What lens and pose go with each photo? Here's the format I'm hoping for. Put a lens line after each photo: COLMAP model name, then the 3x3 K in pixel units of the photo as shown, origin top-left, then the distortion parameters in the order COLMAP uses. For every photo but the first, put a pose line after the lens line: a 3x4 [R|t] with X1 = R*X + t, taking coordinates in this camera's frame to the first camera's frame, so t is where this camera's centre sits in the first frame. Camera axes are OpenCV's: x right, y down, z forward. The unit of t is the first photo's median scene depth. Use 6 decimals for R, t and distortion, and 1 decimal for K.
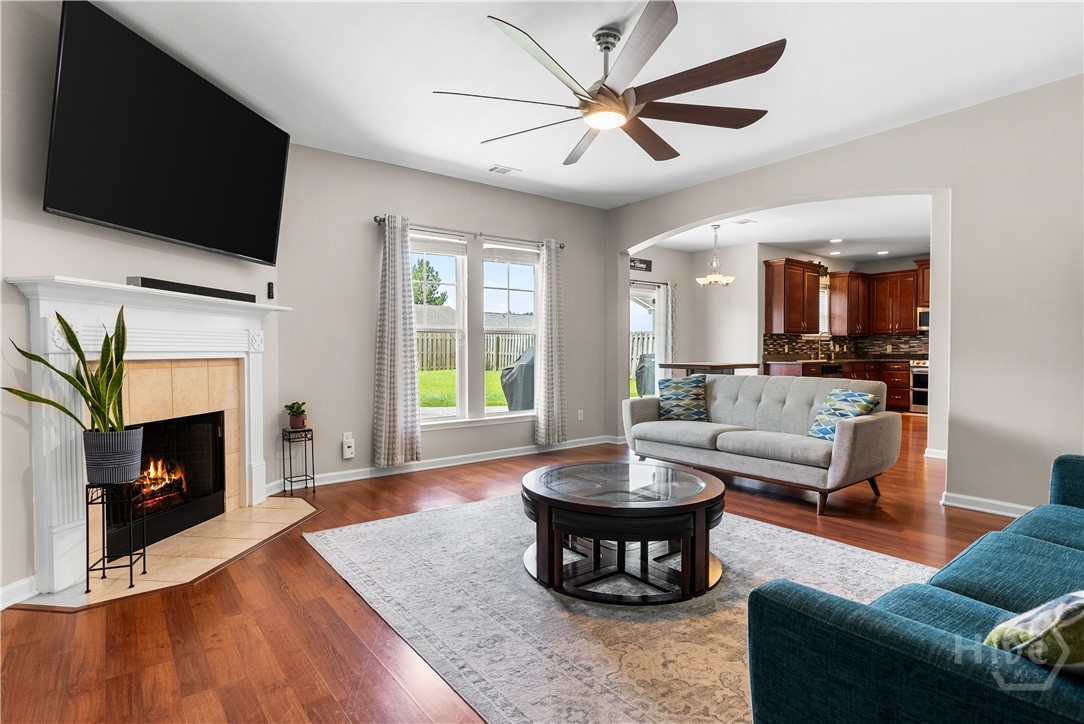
lens RADIAL K [[545.8, 0, 525.0], [0, 545.8, 362.5], [0, 0, 1]] dist [-0.024843, 0.000098]
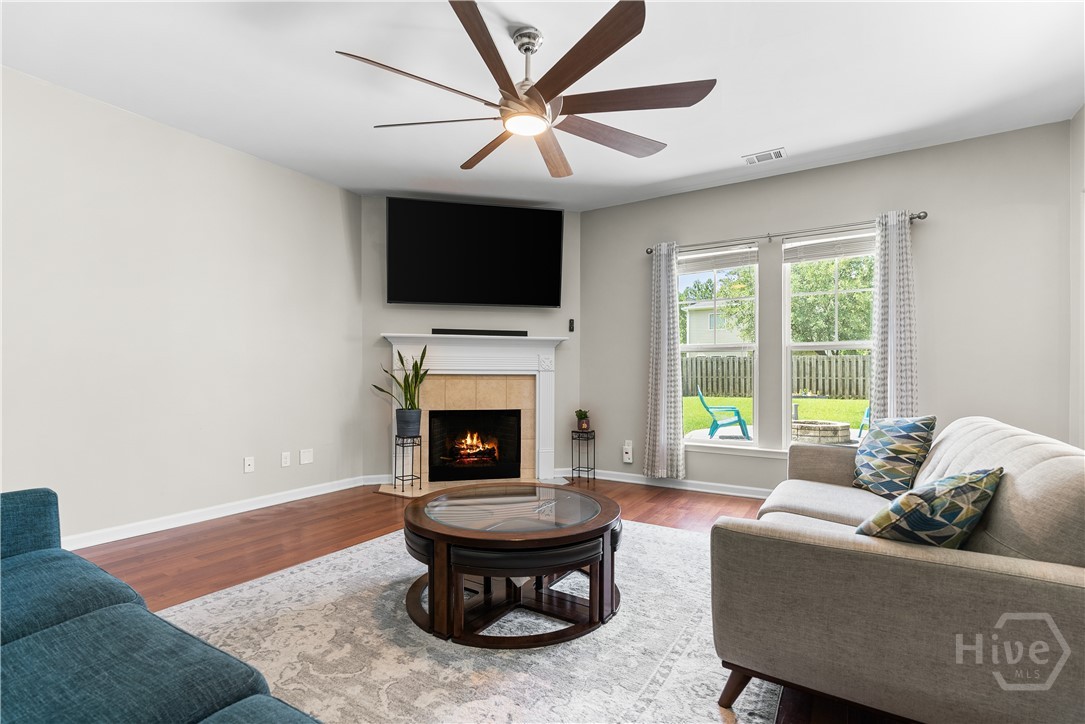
lens RADIAL K [[498.0, 0, 543.0], [0, 498.0, 373.5], [0, 0, 1]] dist [-0.013695, -0.000099]
pose [[0.366634, 0.002952, -0.930360, 0.761862], [-0.024303, 0.999684, -0.006405, -0.003901], [0.930048, 0.024959, 0.366590, 0.562445]]
